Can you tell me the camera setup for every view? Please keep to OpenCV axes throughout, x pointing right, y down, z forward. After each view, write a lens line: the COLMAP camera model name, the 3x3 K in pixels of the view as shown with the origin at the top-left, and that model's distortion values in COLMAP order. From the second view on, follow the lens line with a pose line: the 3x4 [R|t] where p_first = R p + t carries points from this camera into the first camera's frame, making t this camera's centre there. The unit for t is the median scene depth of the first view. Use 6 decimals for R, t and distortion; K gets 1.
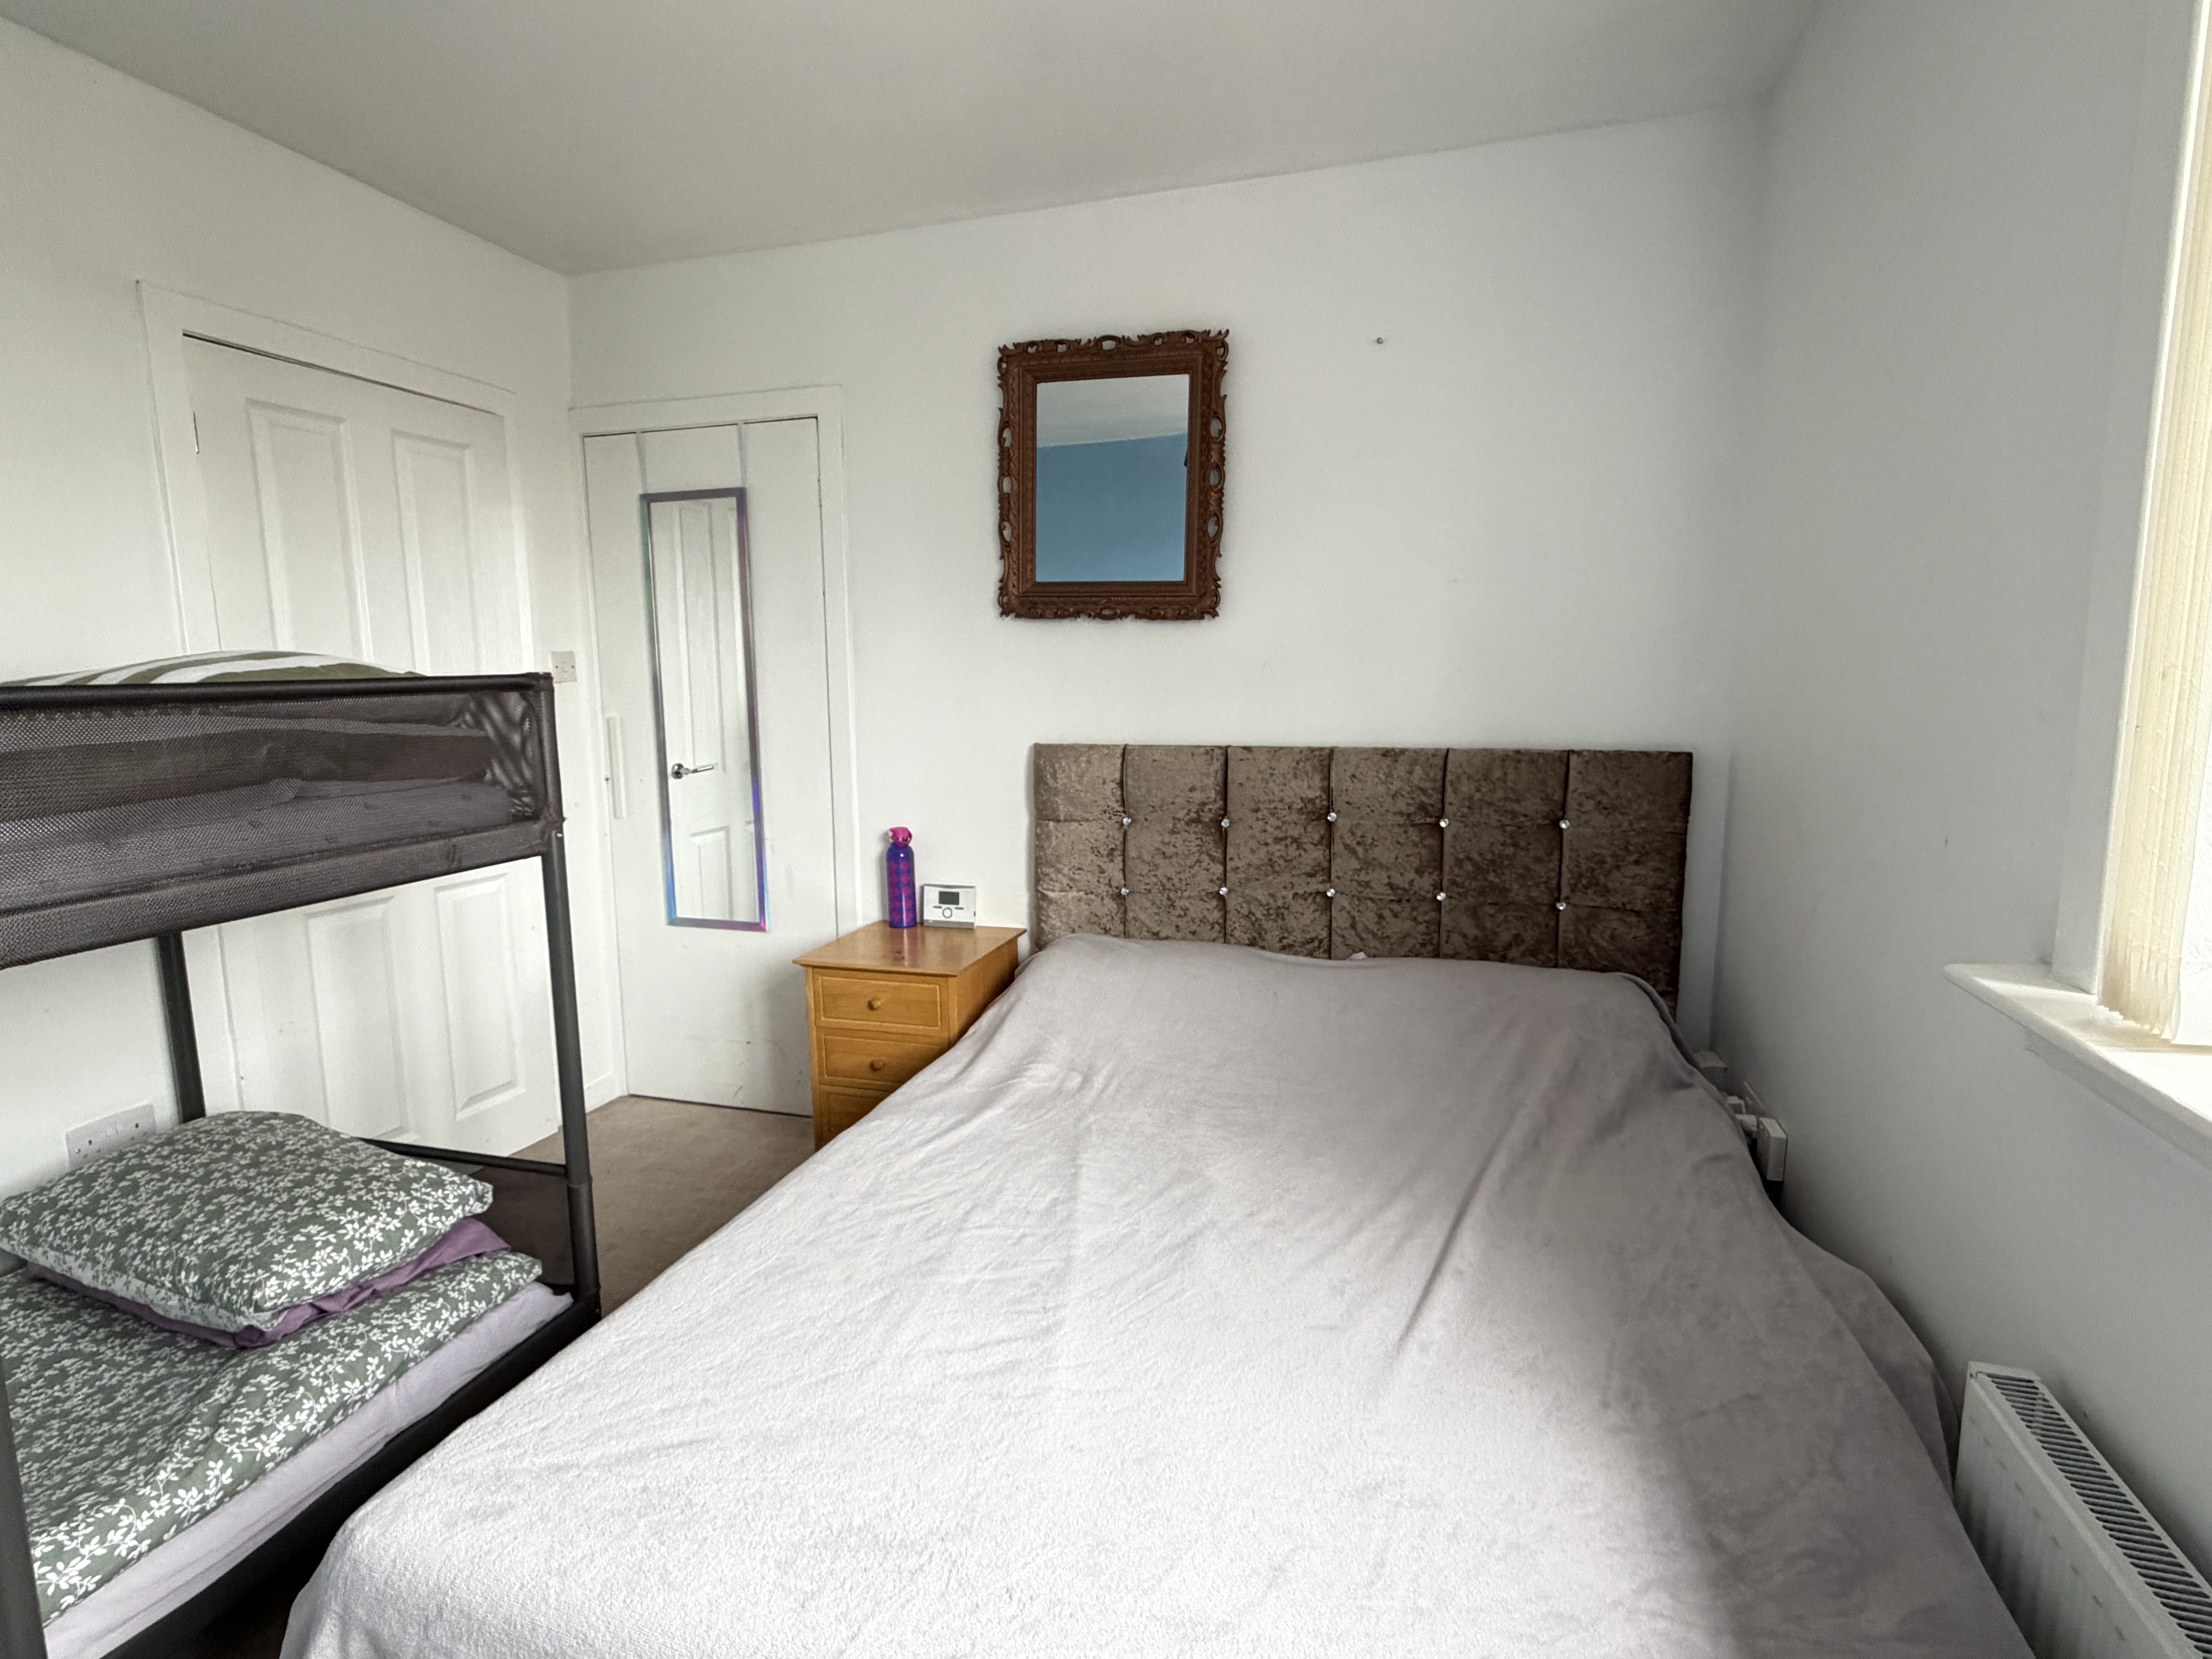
lens RADIAL K [[1116.7, 0, 1099.6], [0, 1116.7, 832.9], [0, 0, 1]] dist [-0.000414, 0.001215]
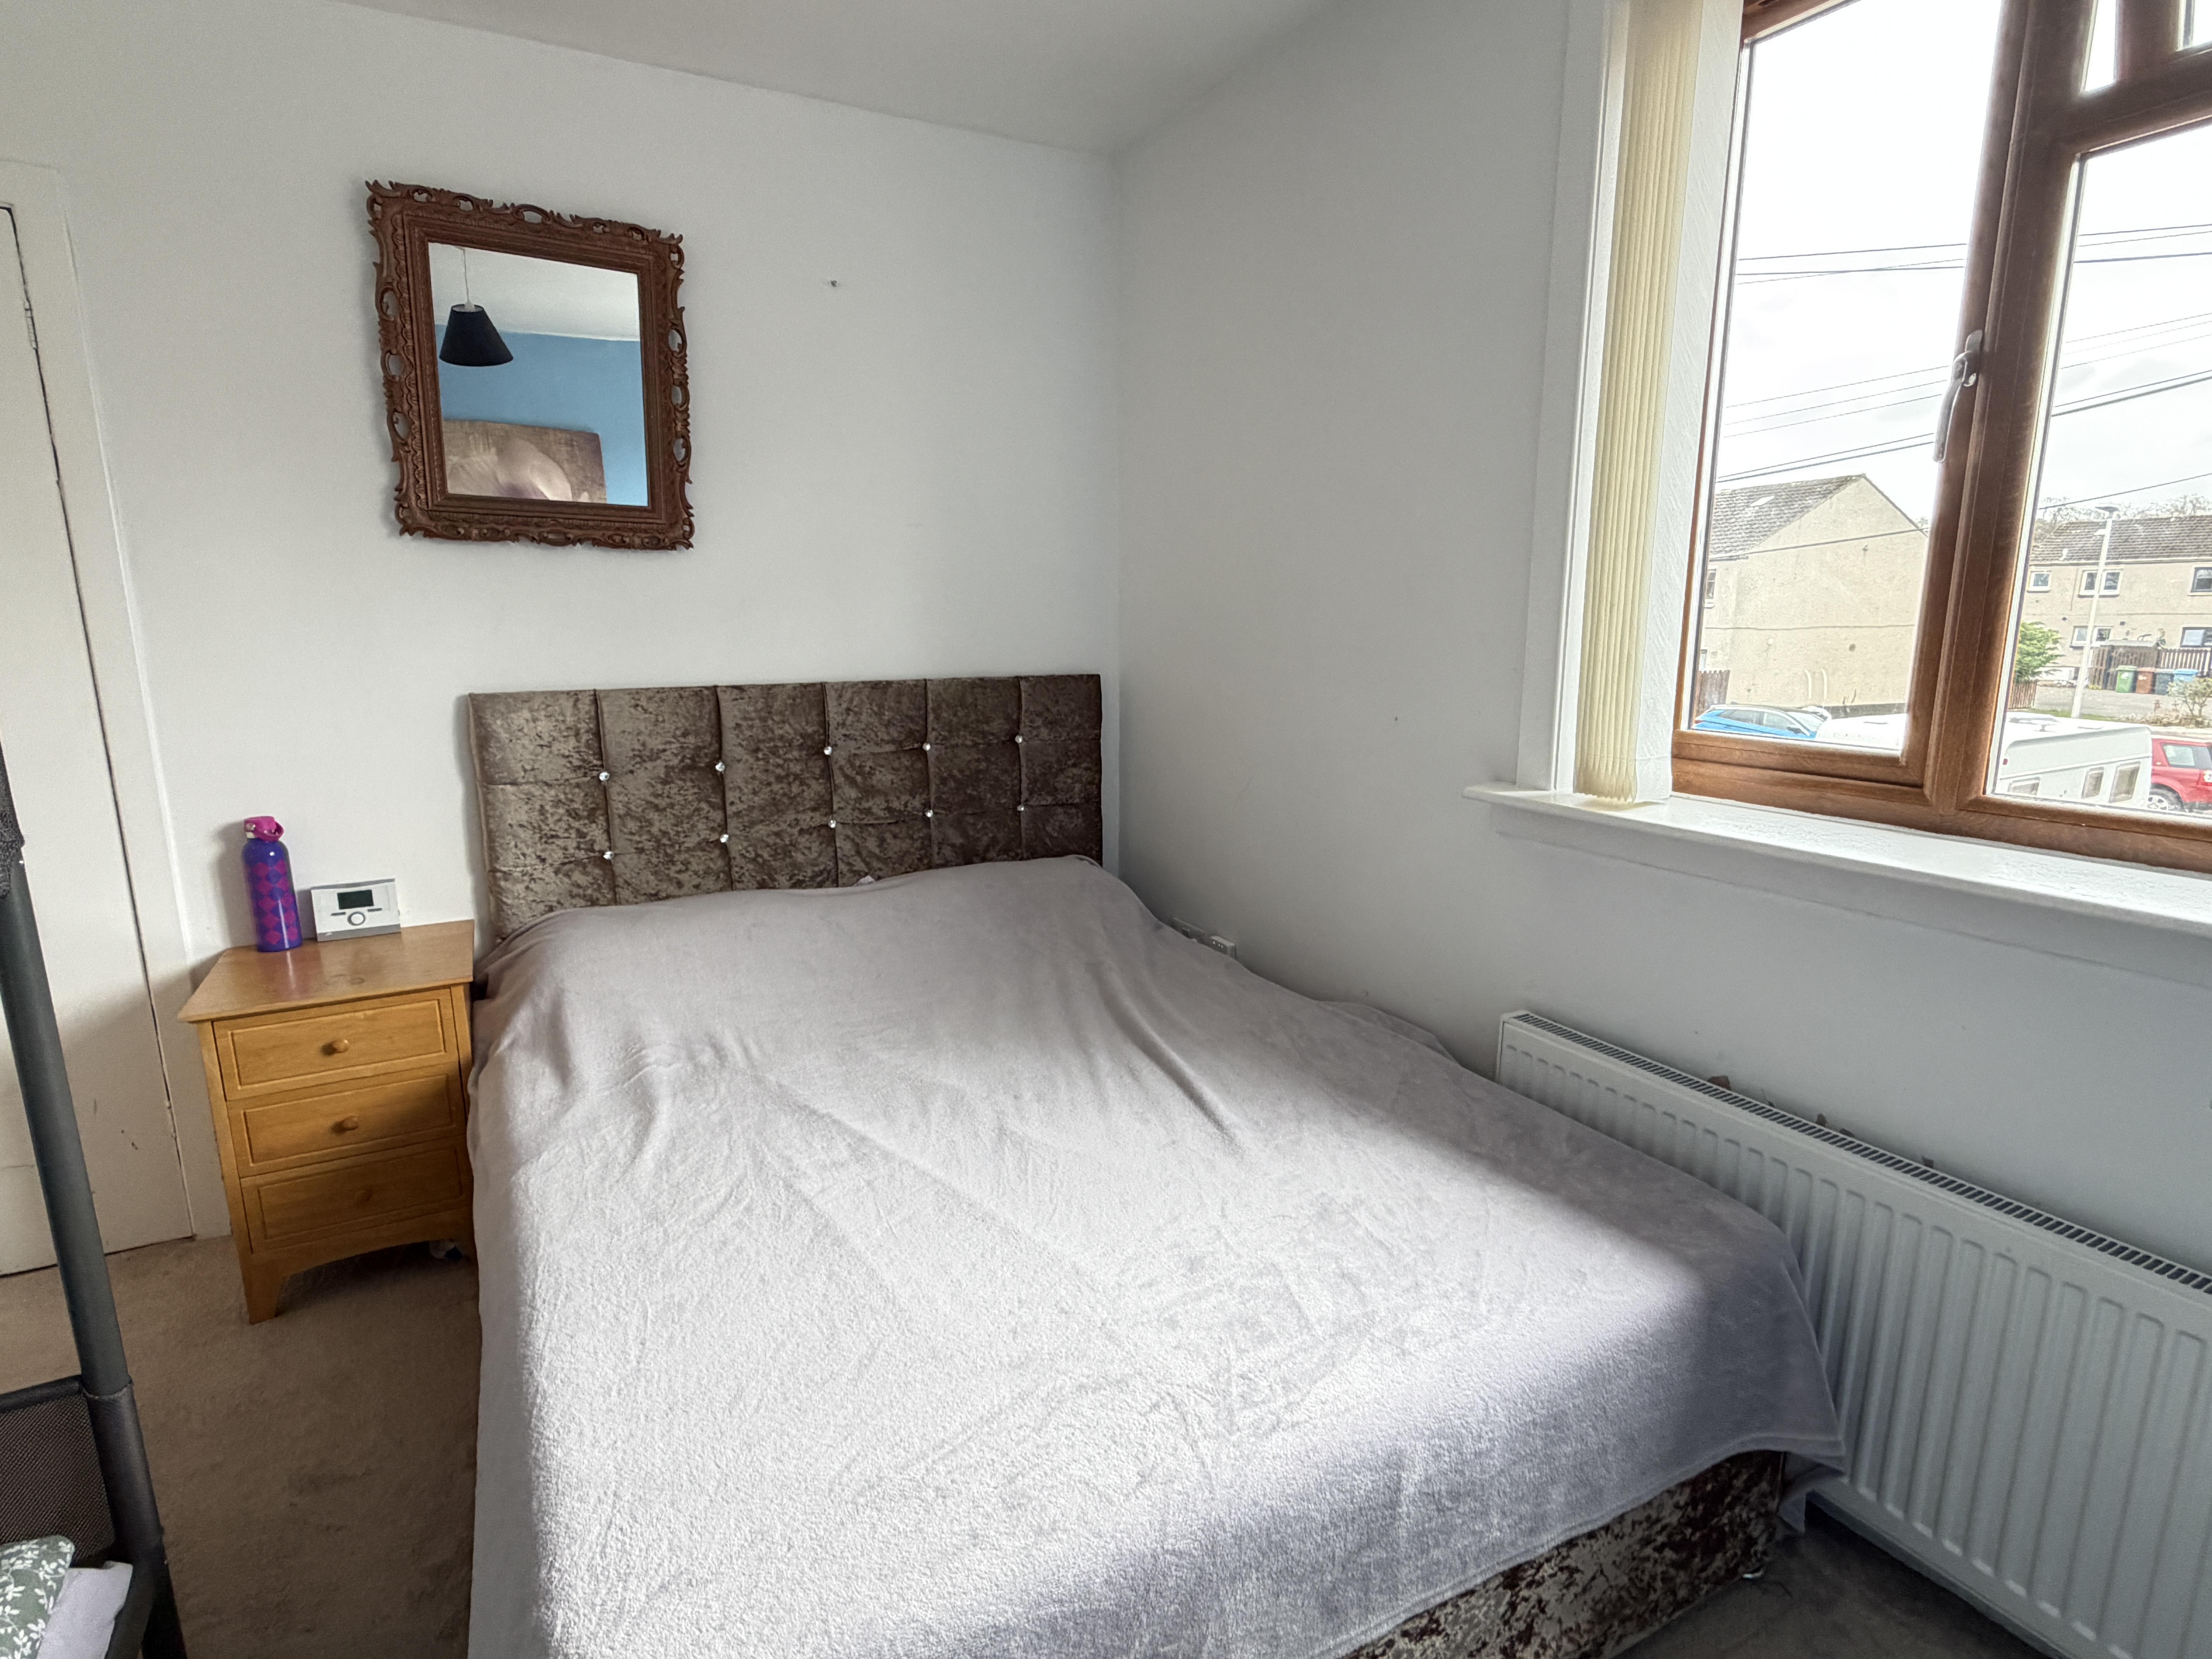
lens RADIAL K [[1116.7, 0, 1099.6], [0, 1116.7, 832.9], [0, 0, 1]] dist [-0.000414, 0.001215]
pose [[0.697895, -0.133669, 0.703616, -0.351957], [0.098039, 0.991011, 0.091024, -0.008197], [-0.709458, 0.005456, 0.704726, 0.098309]]
